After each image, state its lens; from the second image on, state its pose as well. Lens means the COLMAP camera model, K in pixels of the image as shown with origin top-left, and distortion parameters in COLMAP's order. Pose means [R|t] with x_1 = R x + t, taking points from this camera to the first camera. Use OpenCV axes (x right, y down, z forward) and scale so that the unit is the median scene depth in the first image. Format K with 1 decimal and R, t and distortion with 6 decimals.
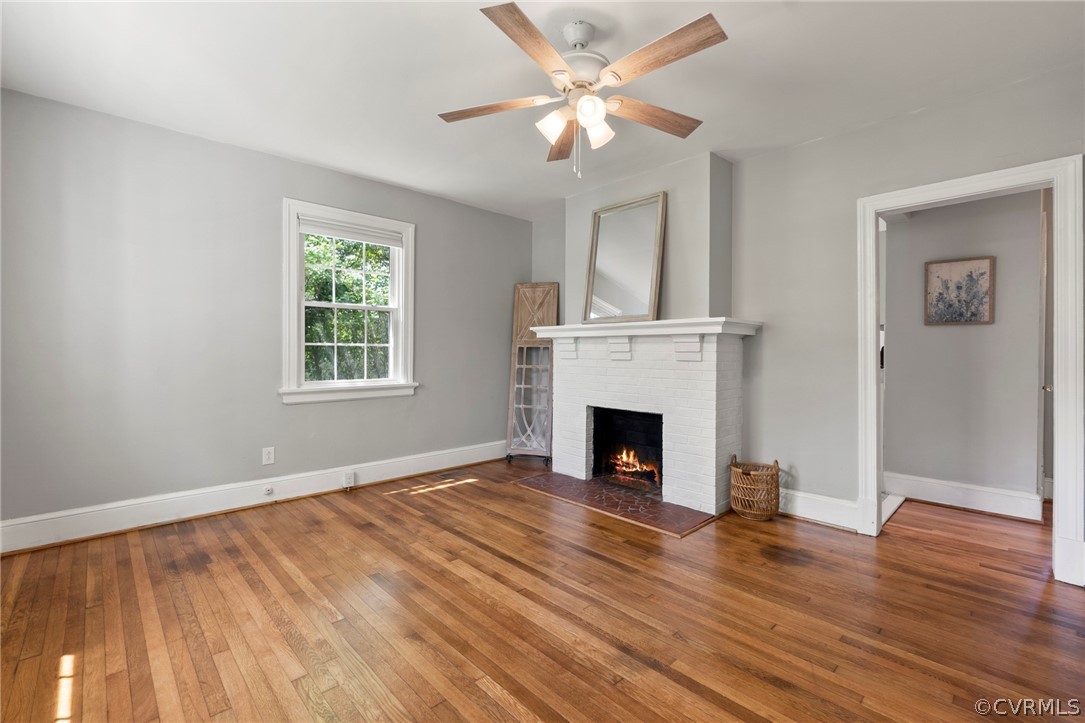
lens RADIAL K [[472.2, 0, 533.4], [0, 472.2, 353.8], [0, 0, 1]] dist [-0.005334, 0.000399]
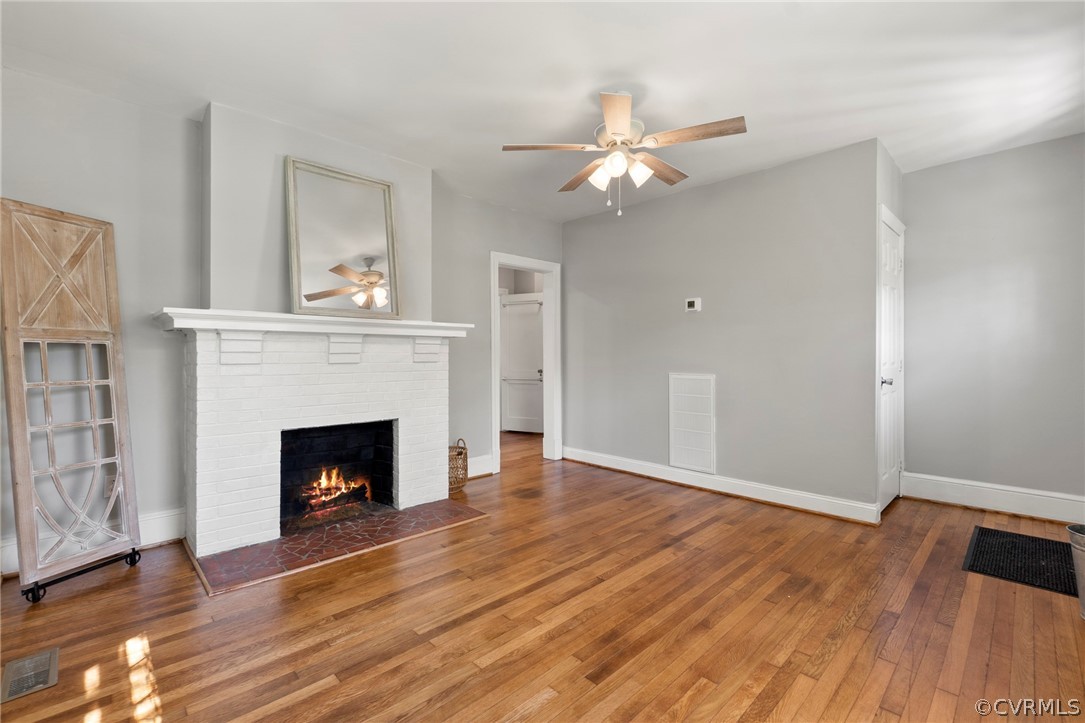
lens RADIAL K [[472.2, 0, 543.5], [0, 472.2, 346.6], [0, 0, 1]] dist [-0.005334, 0.000399]
pose [[-0.017515, 0.013425, 0.999756, -0.702095], [0.002985, 0.999906, -0.013375, -0.003601], [-0.999842, 0.002750, -0.017554, 0.739454]]
